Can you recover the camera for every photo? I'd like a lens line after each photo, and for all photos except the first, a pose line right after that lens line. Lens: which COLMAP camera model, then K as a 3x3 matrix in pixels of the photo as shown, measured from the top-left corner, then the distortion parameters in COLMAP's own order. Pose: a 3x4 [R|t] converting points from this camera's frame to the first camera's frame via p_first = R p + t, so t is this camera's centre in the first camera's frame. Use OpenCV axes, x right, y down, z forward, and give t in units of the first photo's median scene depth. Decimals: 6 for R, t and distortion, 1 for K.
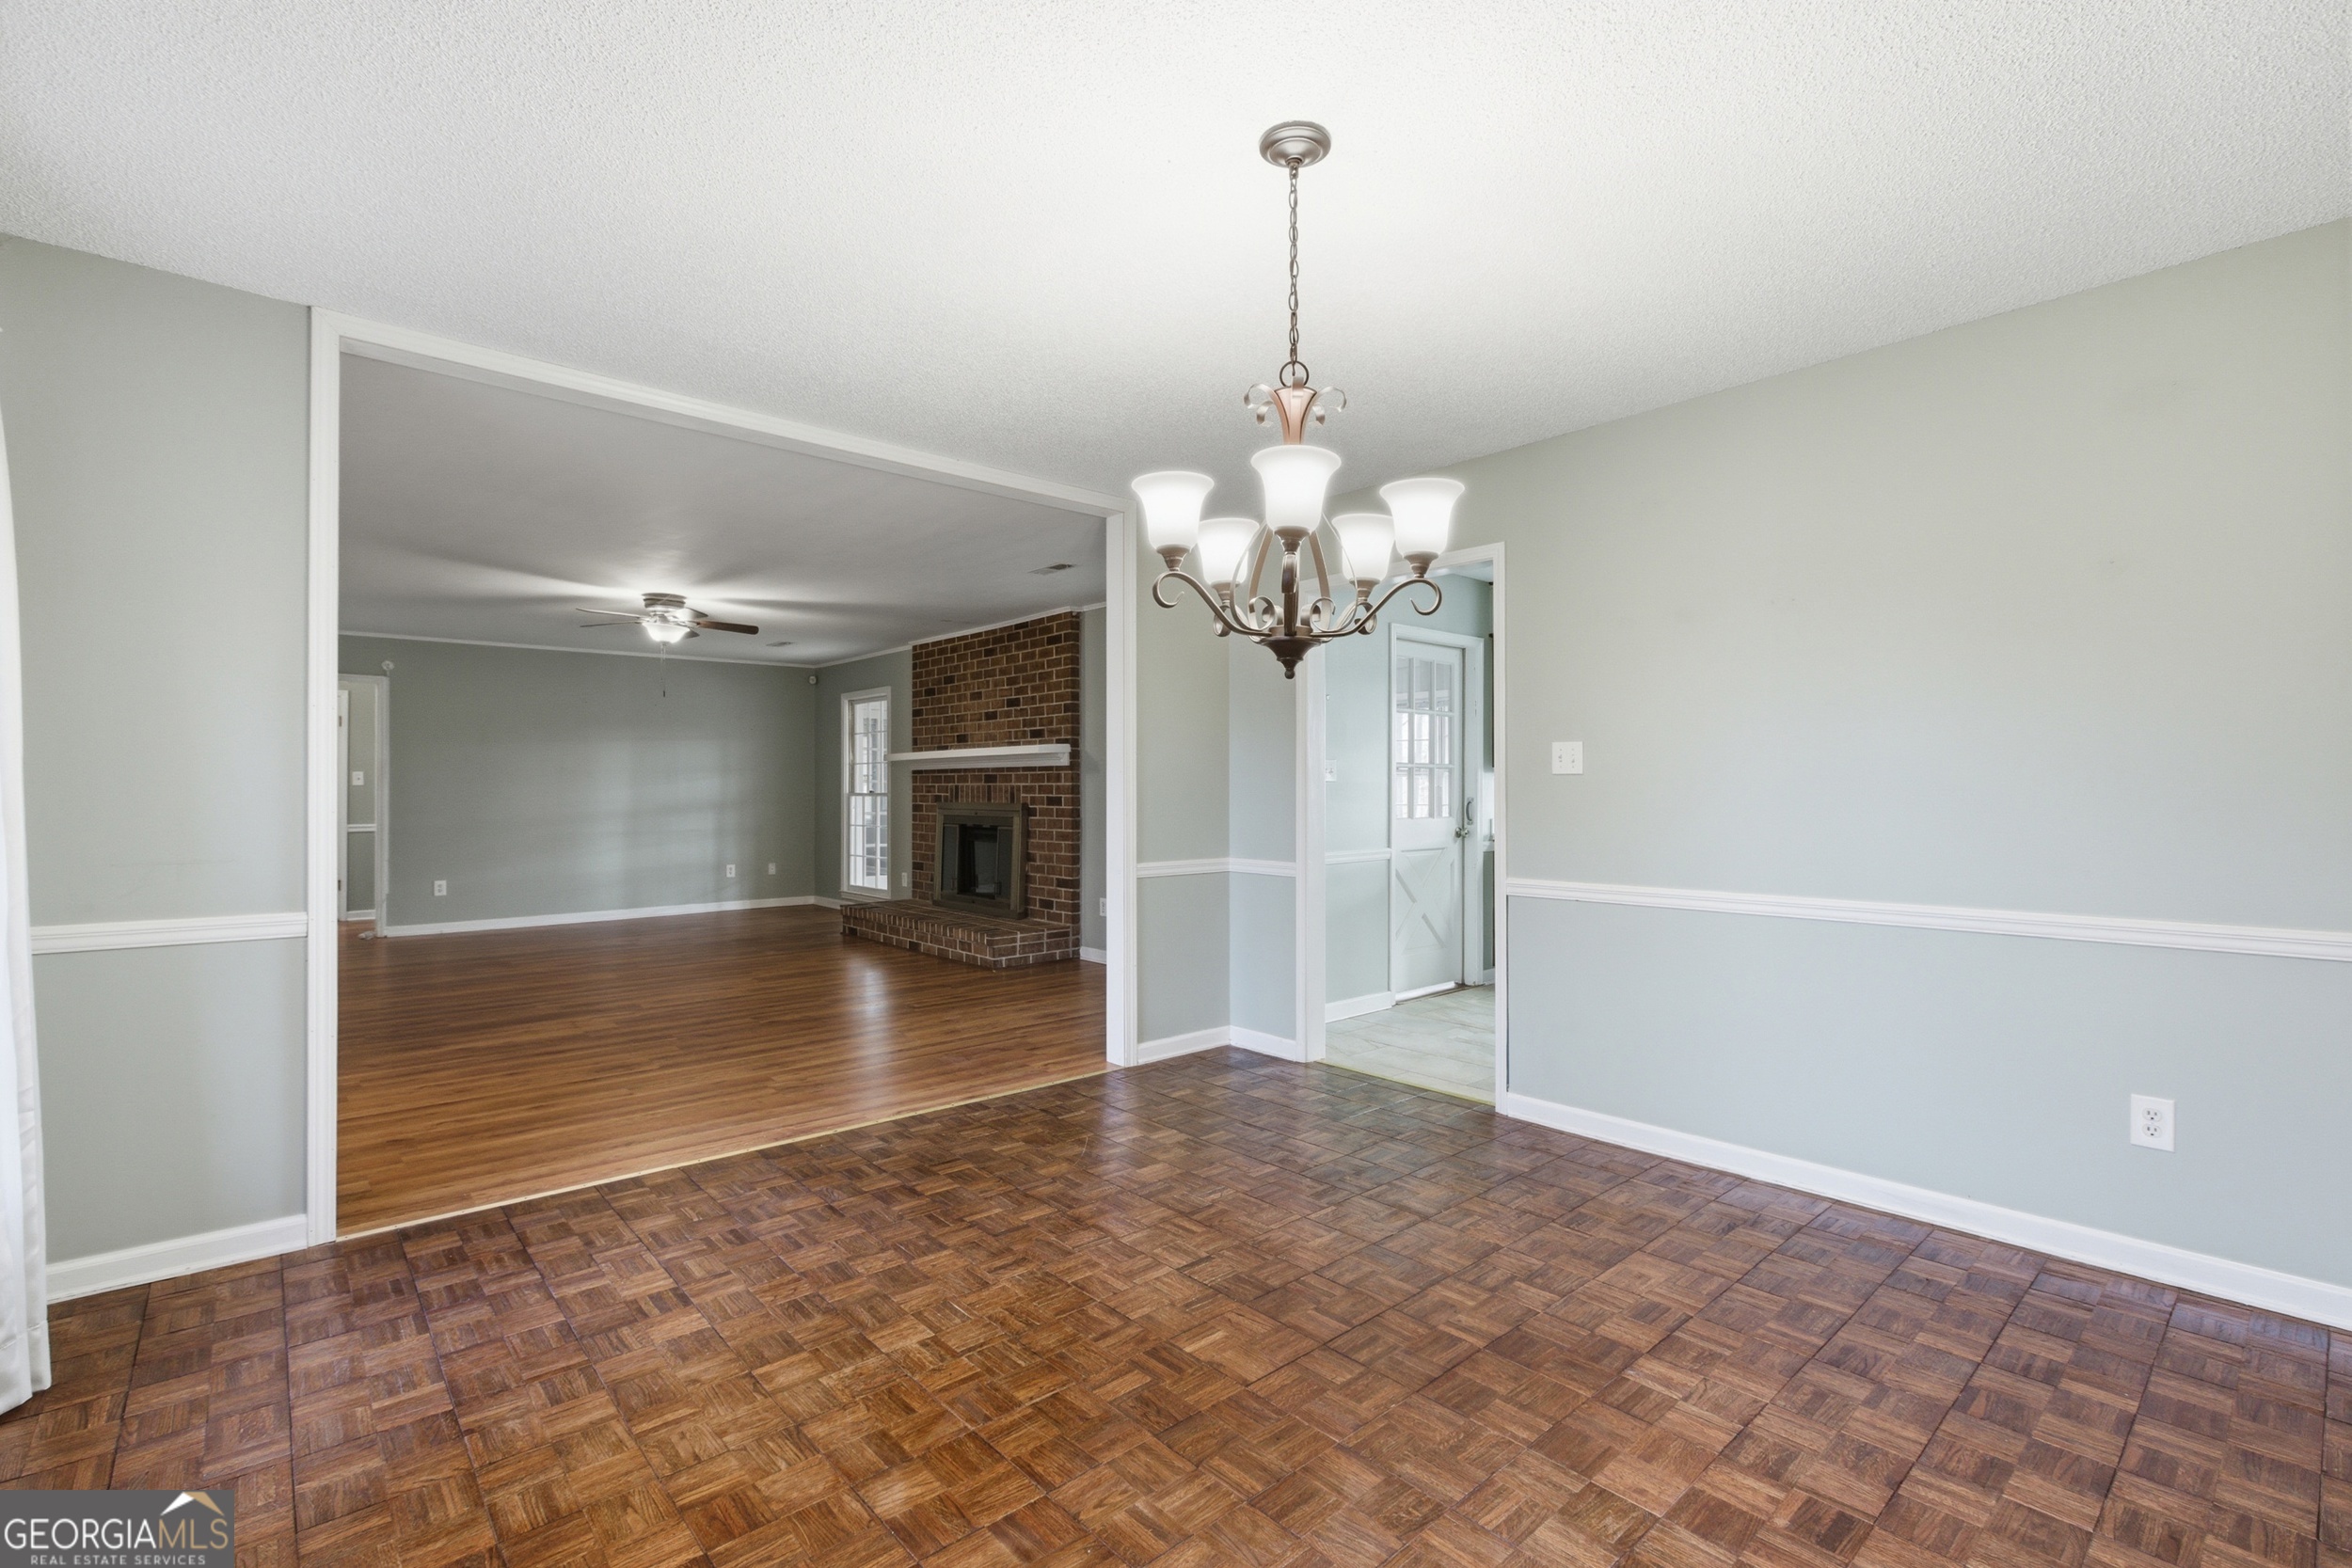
lens RADIAL K [[1058.1, 0, 1166.9], [0, 1058.1, 788.7], [0, 0, 1]] dist [-0.003508, -0.000163]
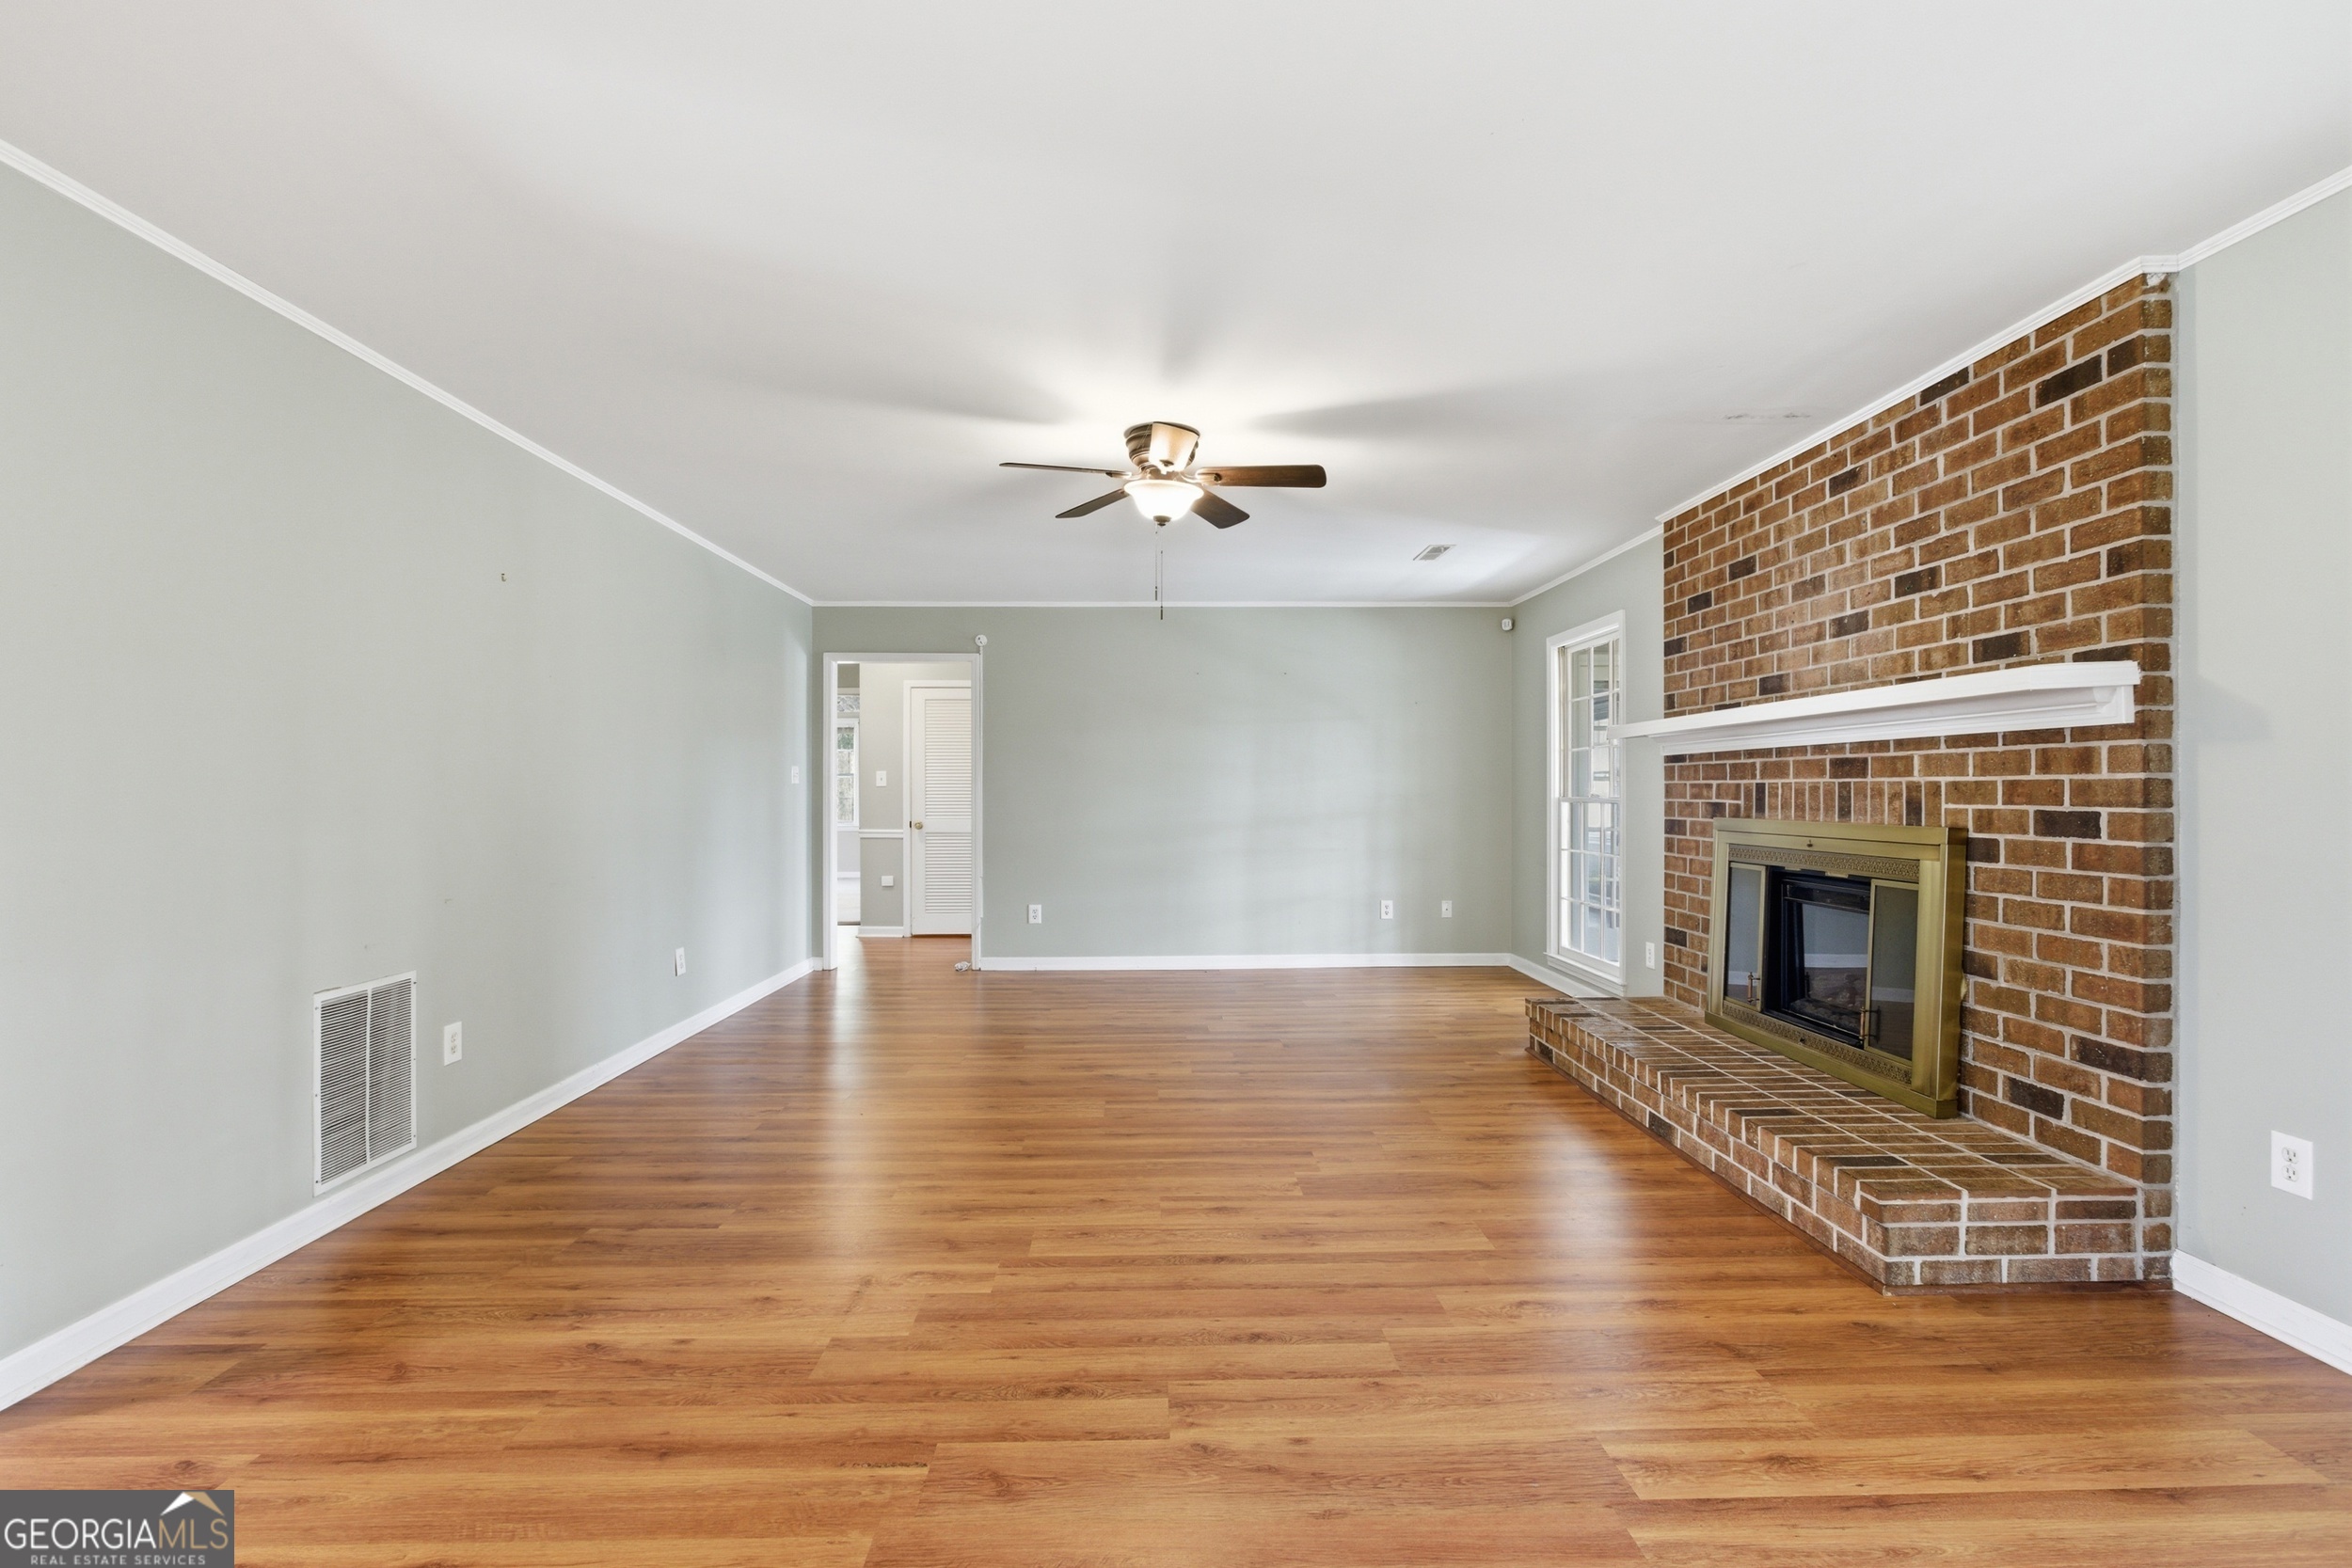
lens RADIAL K [[1058.1, 0, 1166.9], [0, 1058.1, 788.7], [0, 0, 1]] dist [-0.003508, -0.000163]
pose [[0.769467, -0.000683, -0.638686, -0.109021], [-0.000495, 0.999998, -0.001665, 0.000206], [0.638687, 0.001597, 0.769465, 0.503329]]
